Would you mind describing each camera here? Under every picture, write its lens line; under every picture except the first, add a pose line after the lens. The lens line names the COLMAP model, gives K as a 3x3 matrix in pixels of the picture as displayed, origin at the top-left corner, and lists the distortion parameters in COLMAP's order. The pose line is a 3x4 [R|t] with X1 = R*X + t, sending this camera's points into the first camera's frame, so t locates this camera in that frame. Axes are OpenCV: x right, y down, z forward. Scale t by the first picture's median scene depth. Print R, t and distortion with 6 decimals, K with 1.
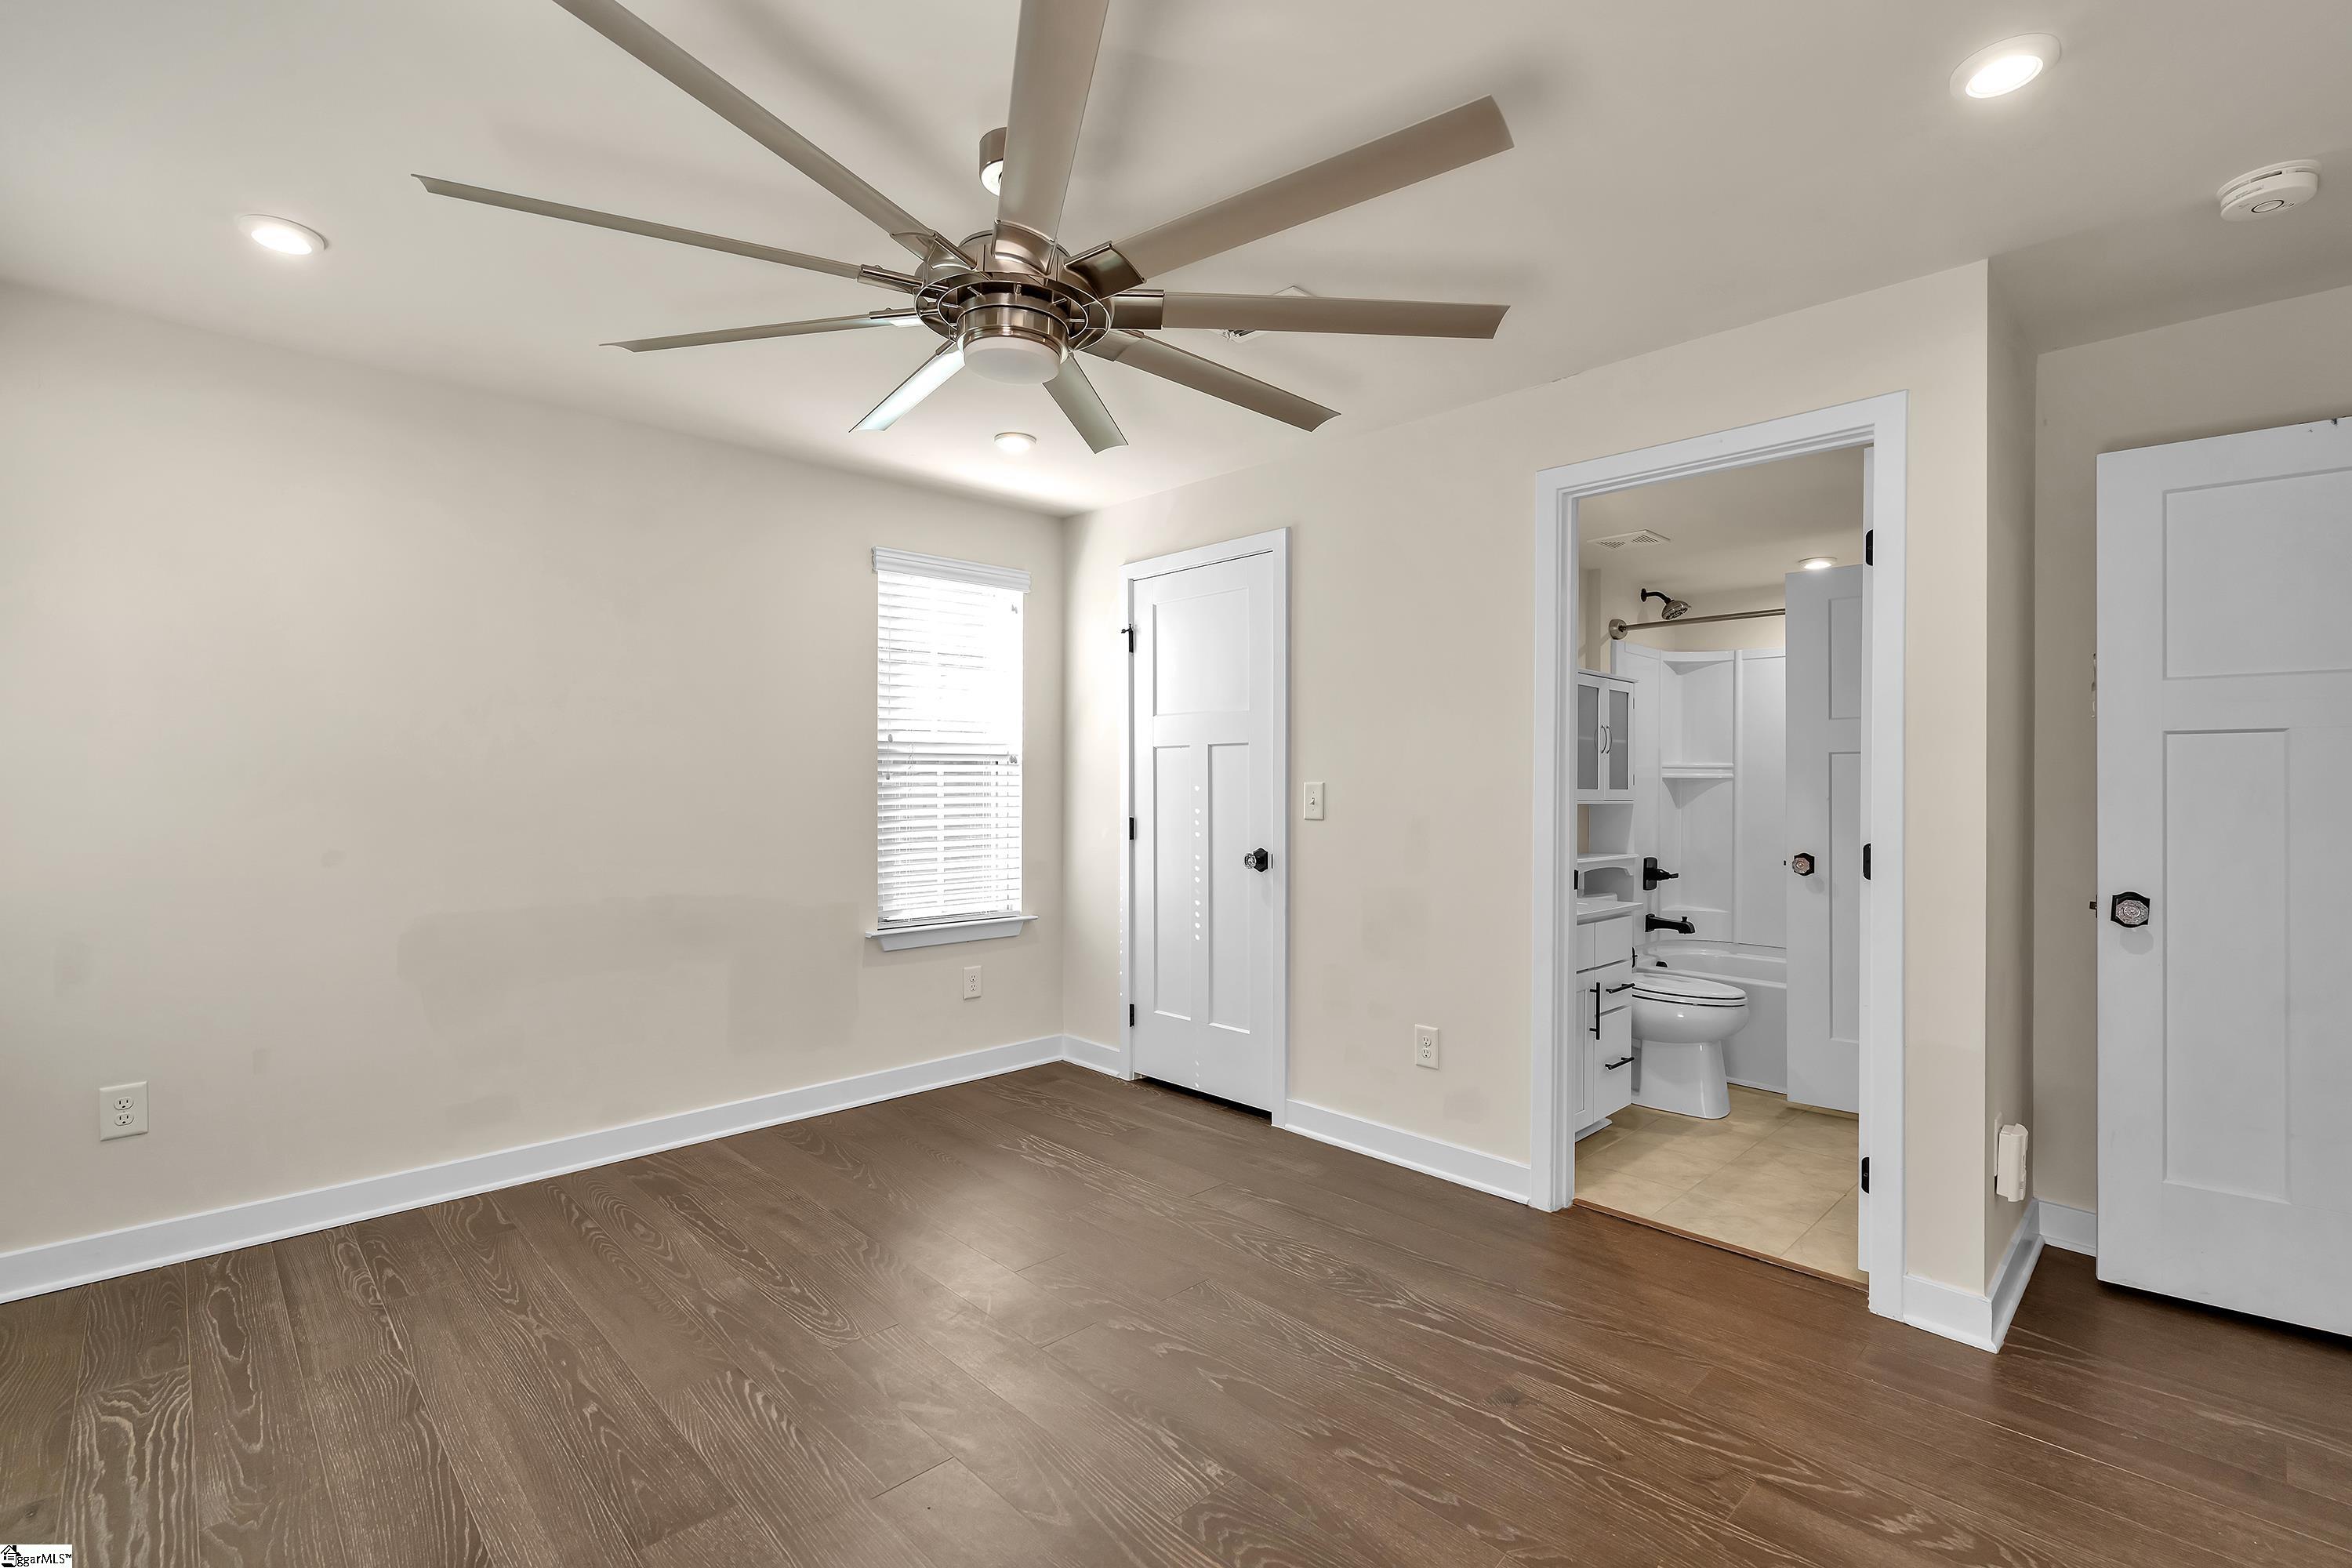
lens RADIAL K [[1054.7, 0, 1182.3], [0, 1054.7, 794.4], [0, 0, 1]] dist [-0.002700, 0.000364]
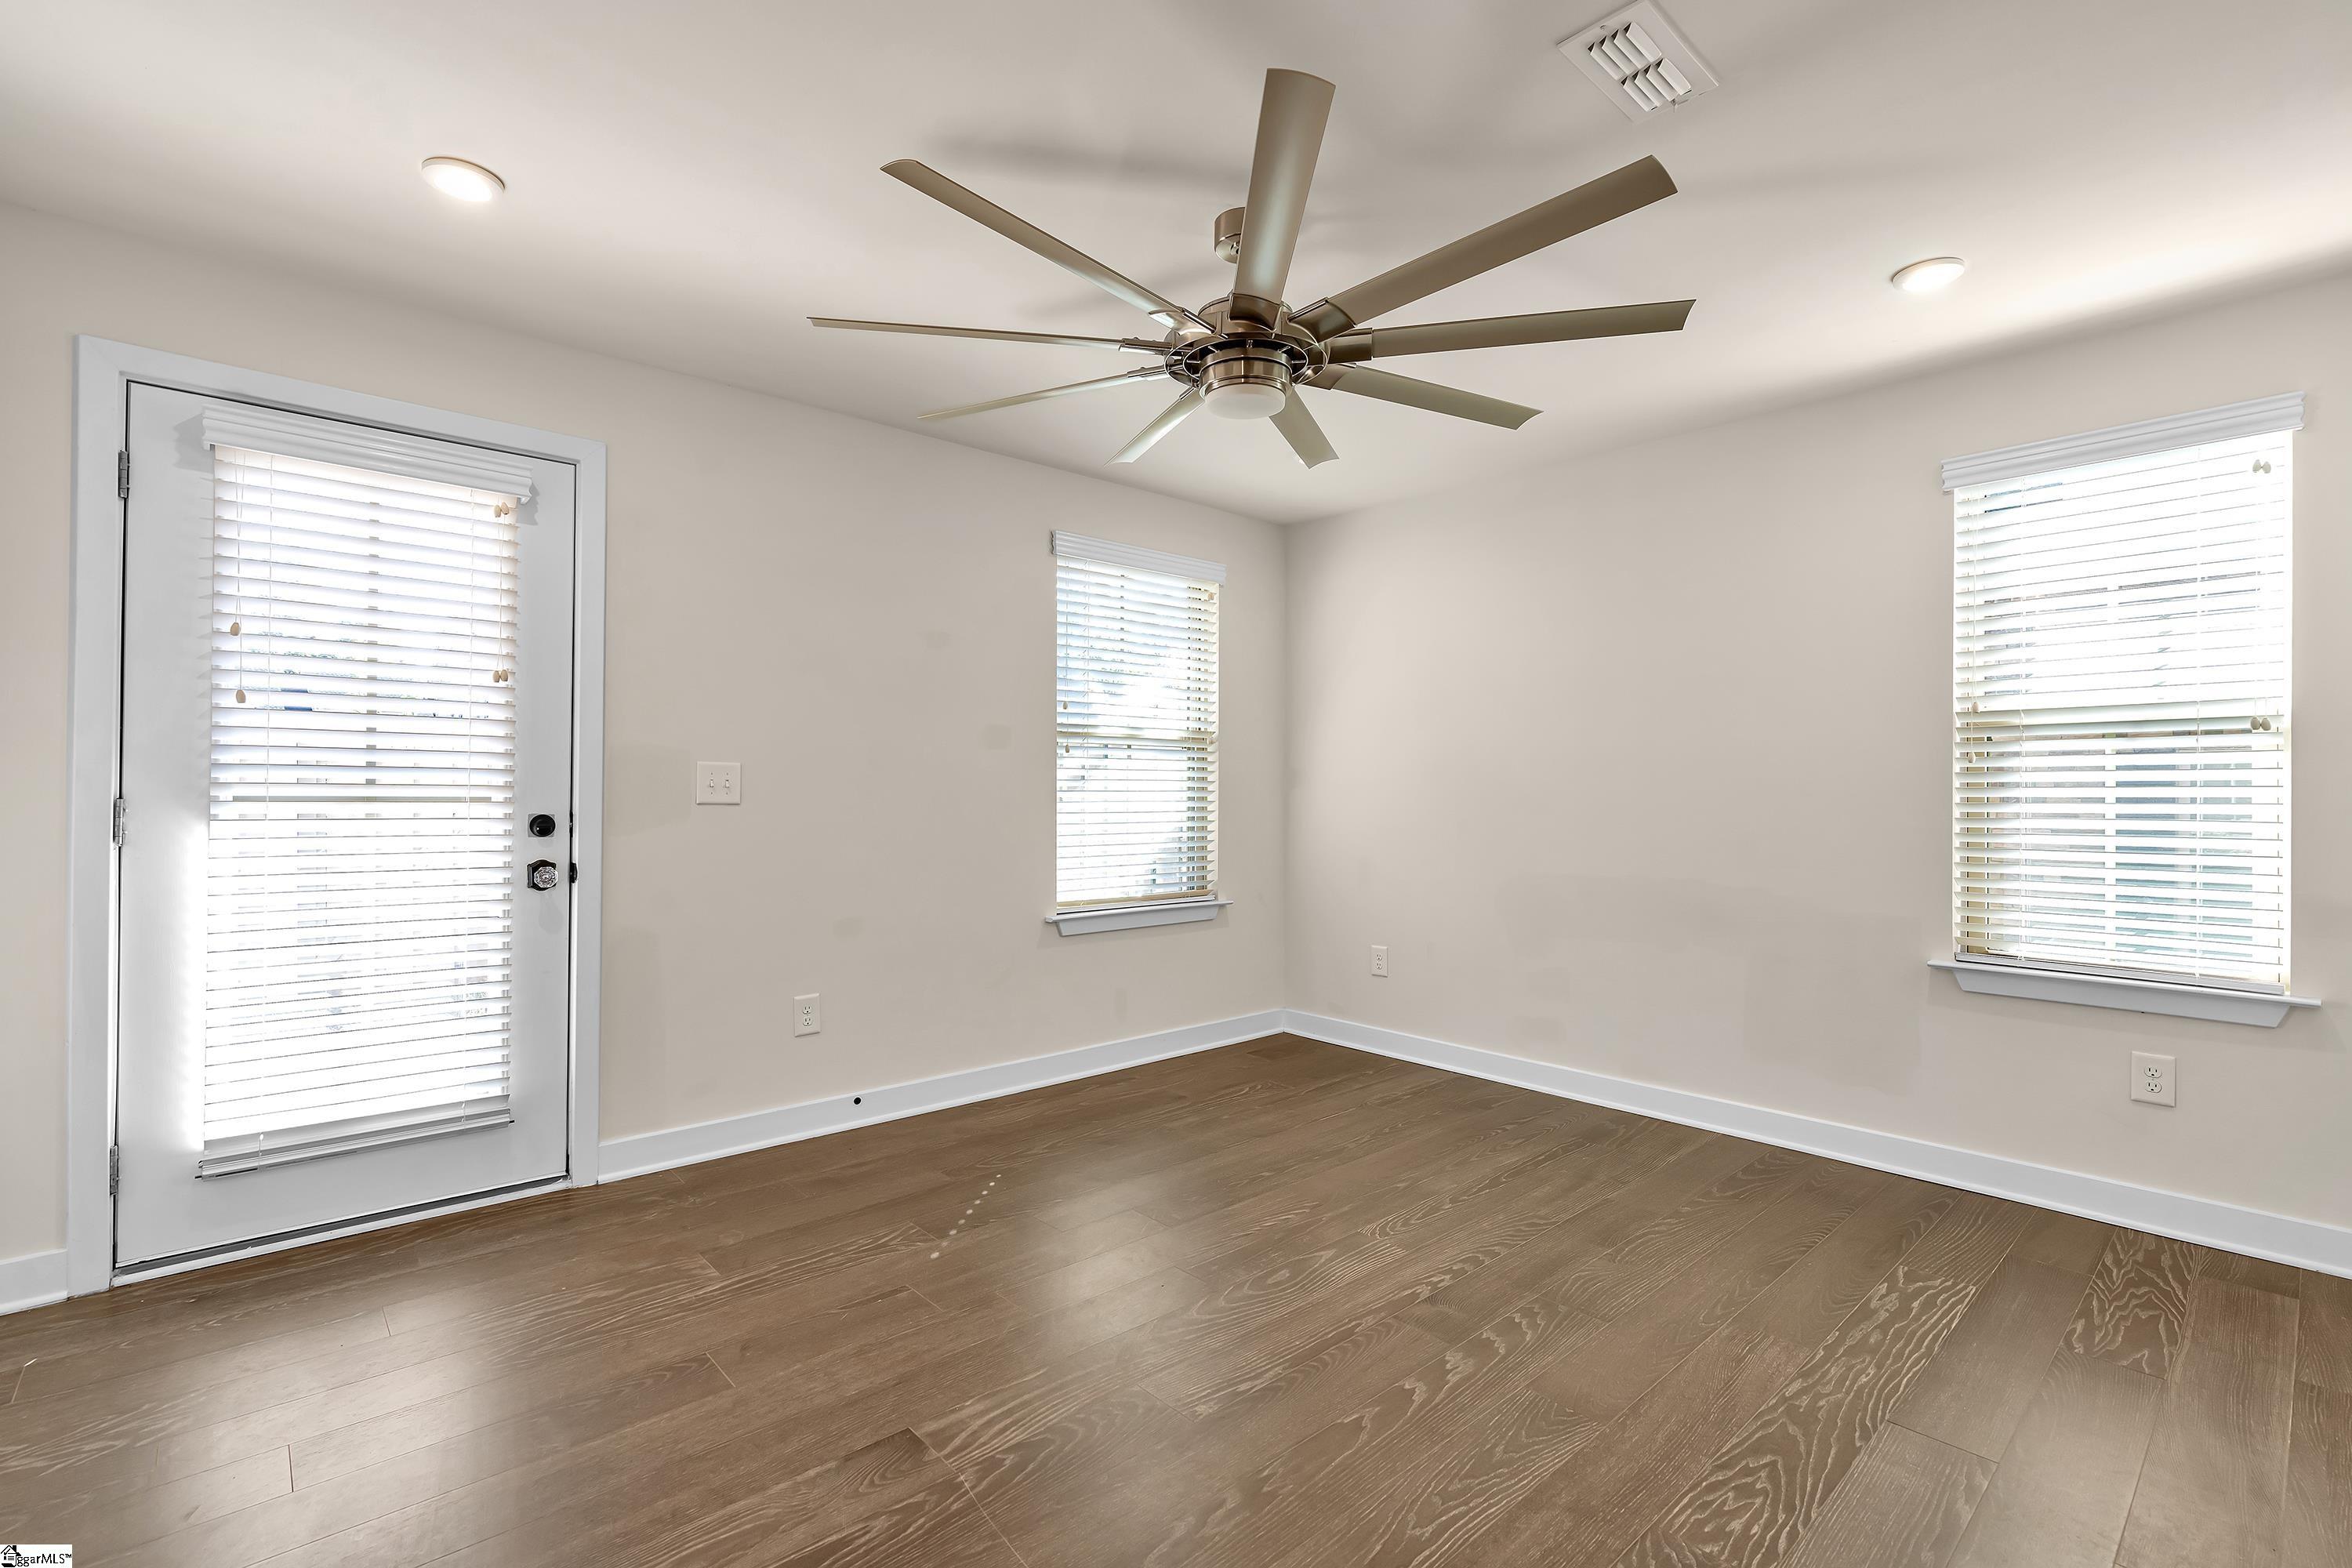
lens RADIAL K [[1054.7, 0, 1167.7], [0, 1054.7, 788.4], [0, 0, 1]] dist [-0.002700, 0.000364]
pose [[-0.040578, -0.004635, -0.999166, 0.524592], [-0.017395, 0.999841, -0.003932, 0.018486], [0.999025, 0.017221, -0.040652, 0.491852]]
